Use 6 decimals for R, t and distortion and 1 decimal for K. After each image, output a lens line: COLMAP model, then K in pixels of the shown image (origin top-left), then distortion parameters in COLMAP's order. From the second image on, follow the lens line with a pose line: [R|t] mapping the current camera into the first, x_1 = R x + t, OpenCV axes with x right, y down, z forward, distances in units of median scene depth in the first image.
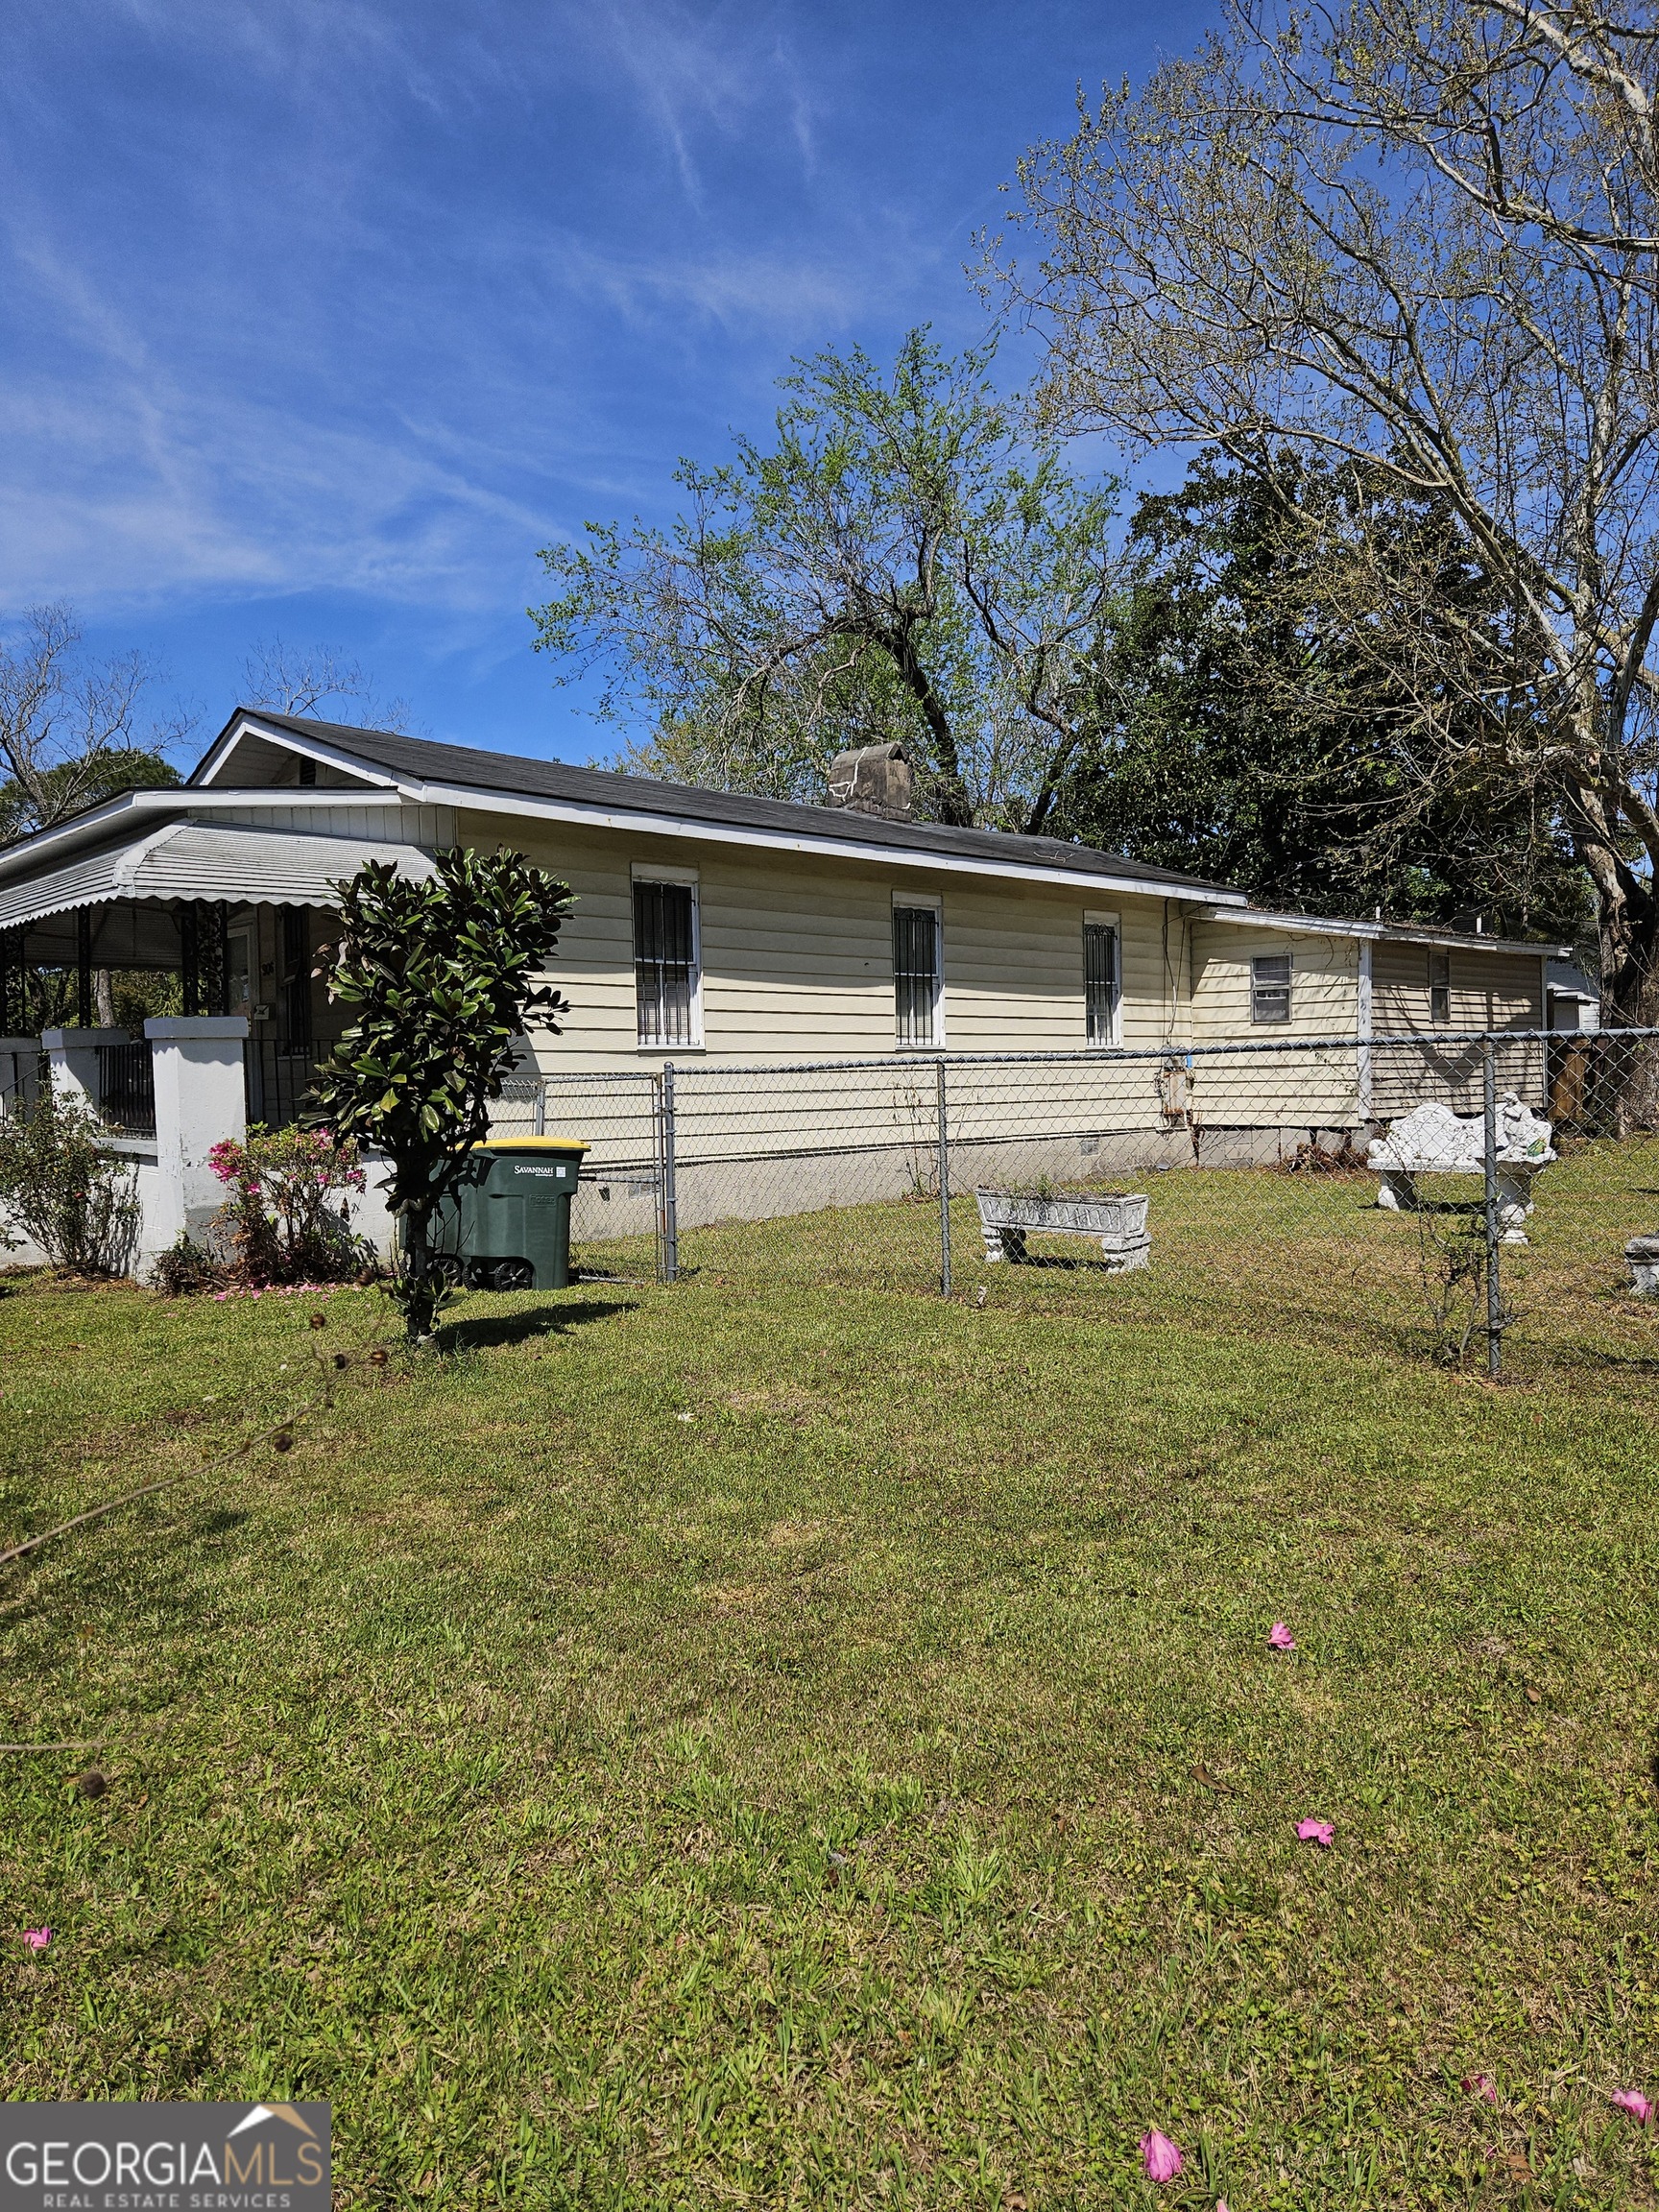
lens RADIAL K [[1458.2, 0, 845.3], [0, 1458.2, 1108.8], [0, 0, 1]] dist [0.072749, -0.068138]
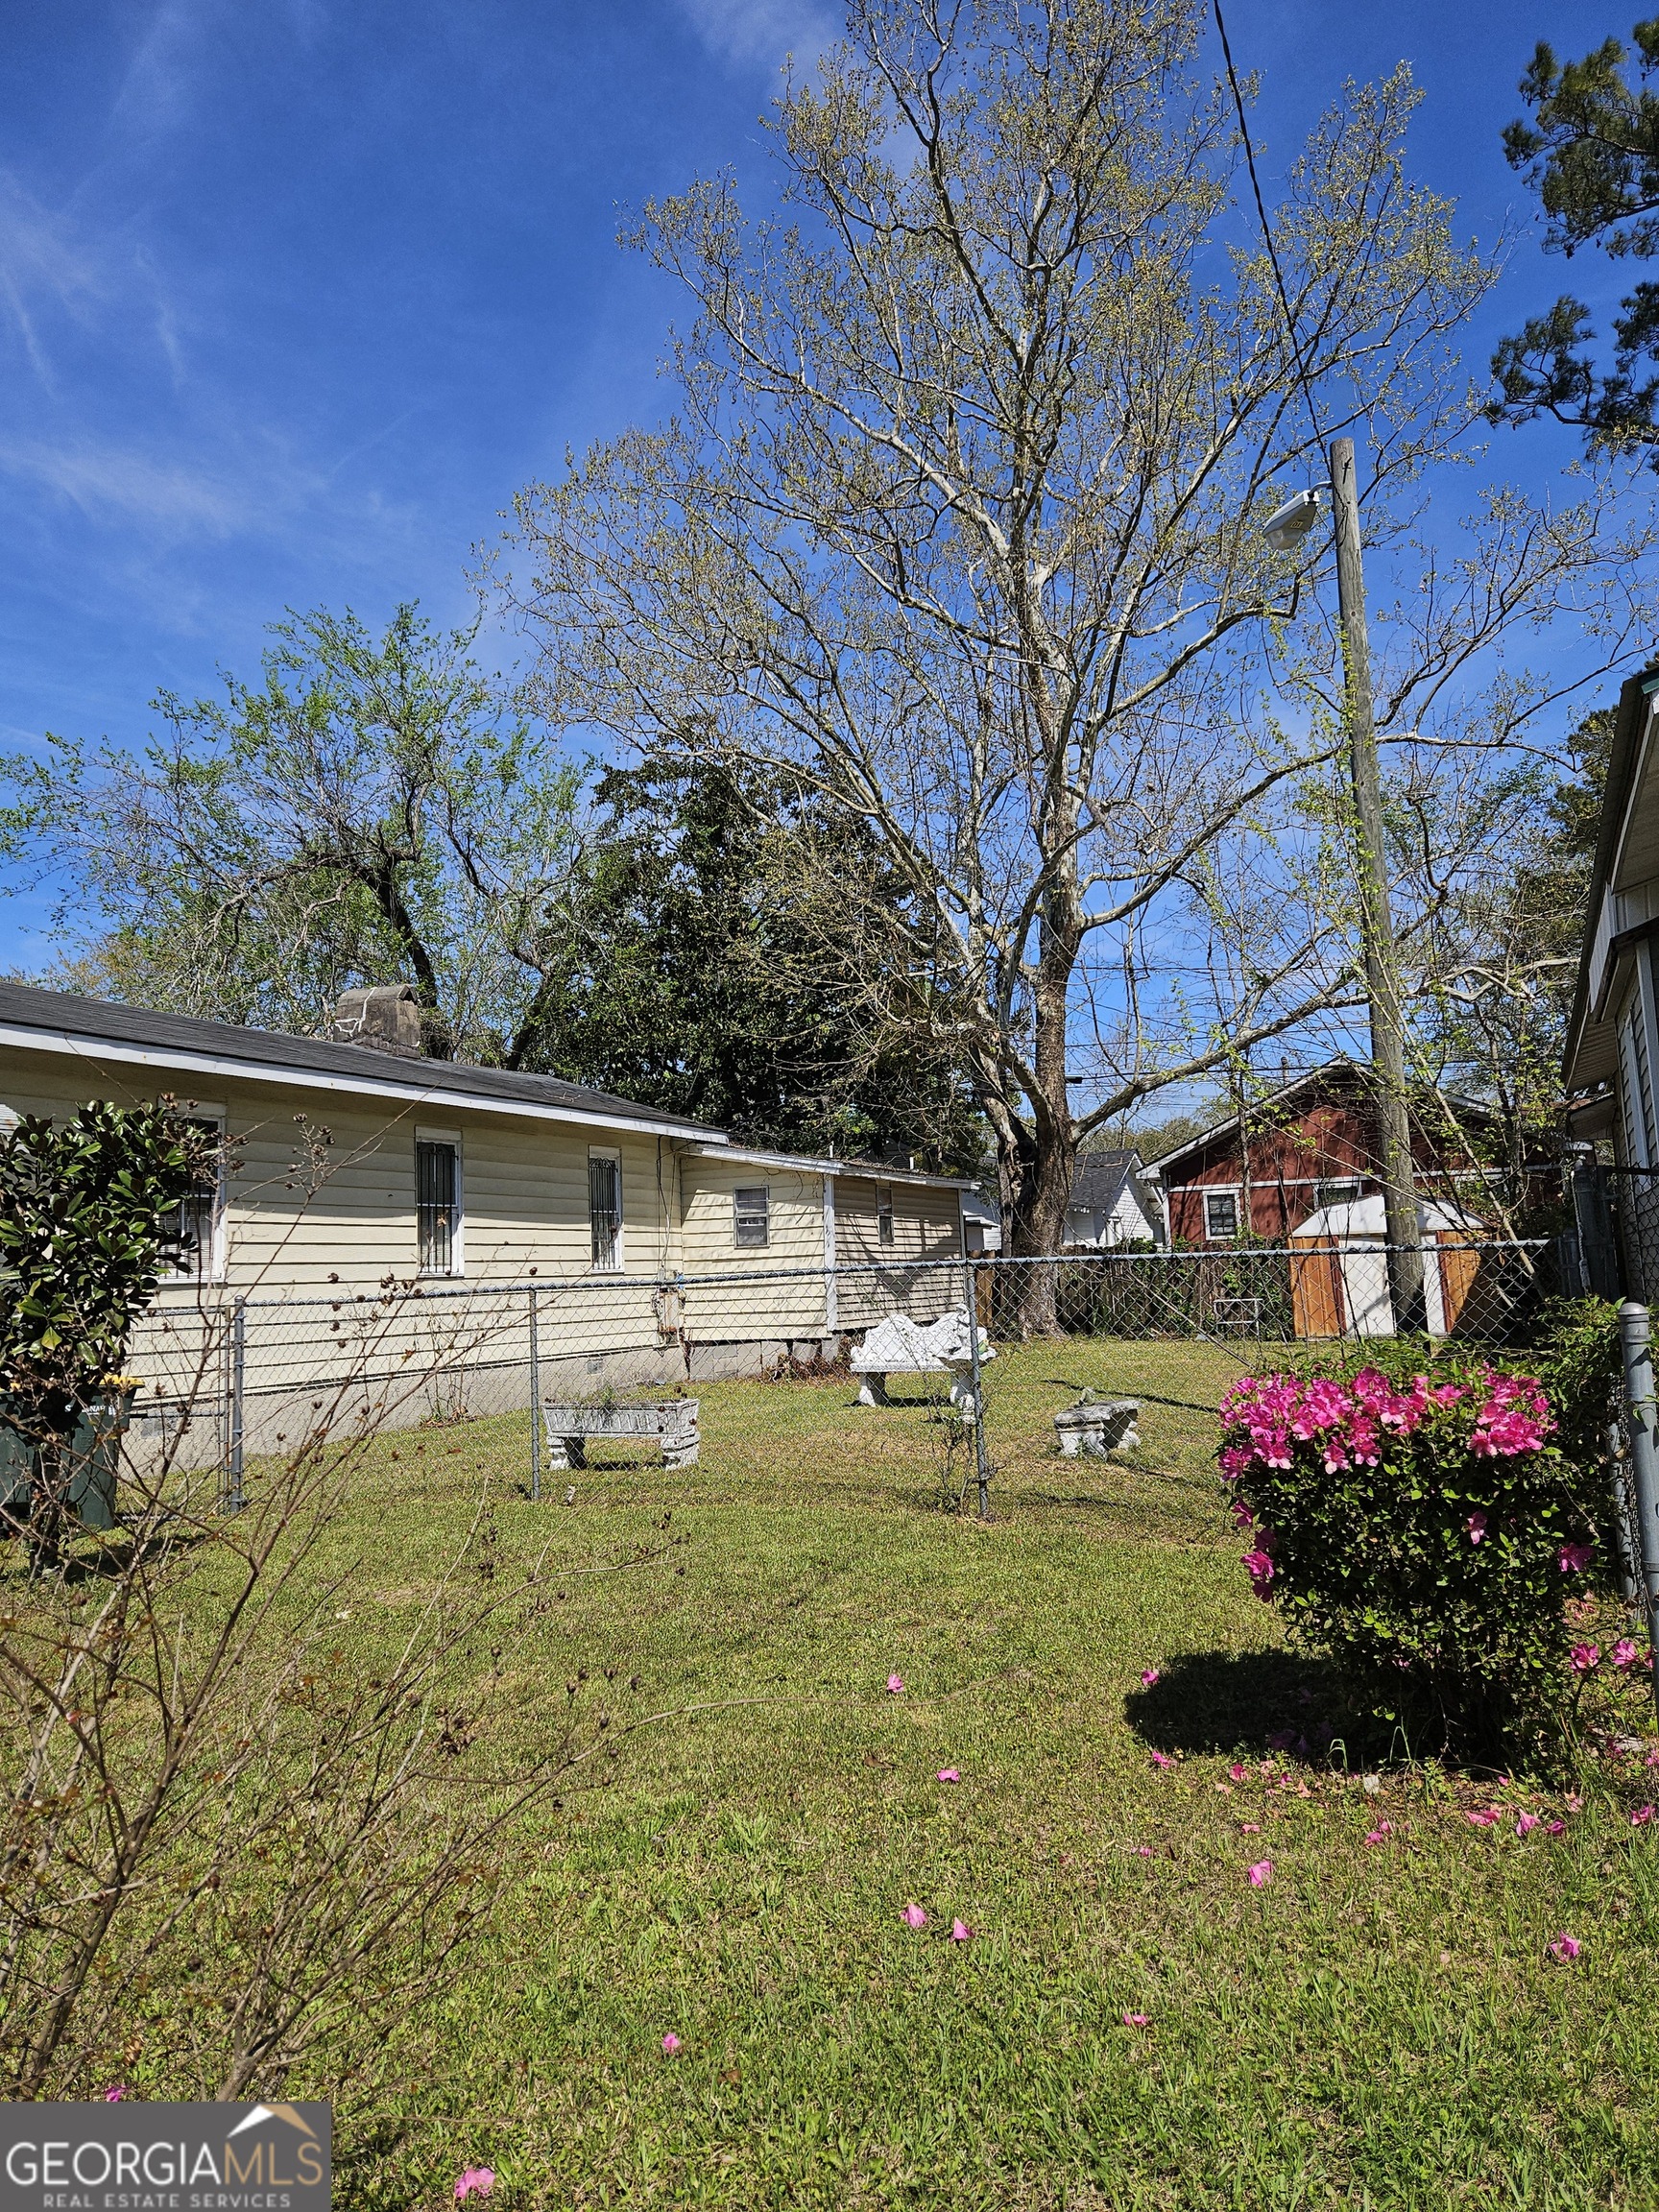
lens RADIAL K [[1458.2, 0, 845.3], [0, 1458.2, 1108.8], [0, 0, 1]] dist [0.072749, -0.068138]
pose [[0.930870, 0.024344, 0.364539, -0.097927], [0.030735, 0.989023, -0.144529, 0.001441], [-0.364056, 0.145742, 0.919904, -0.133788]]
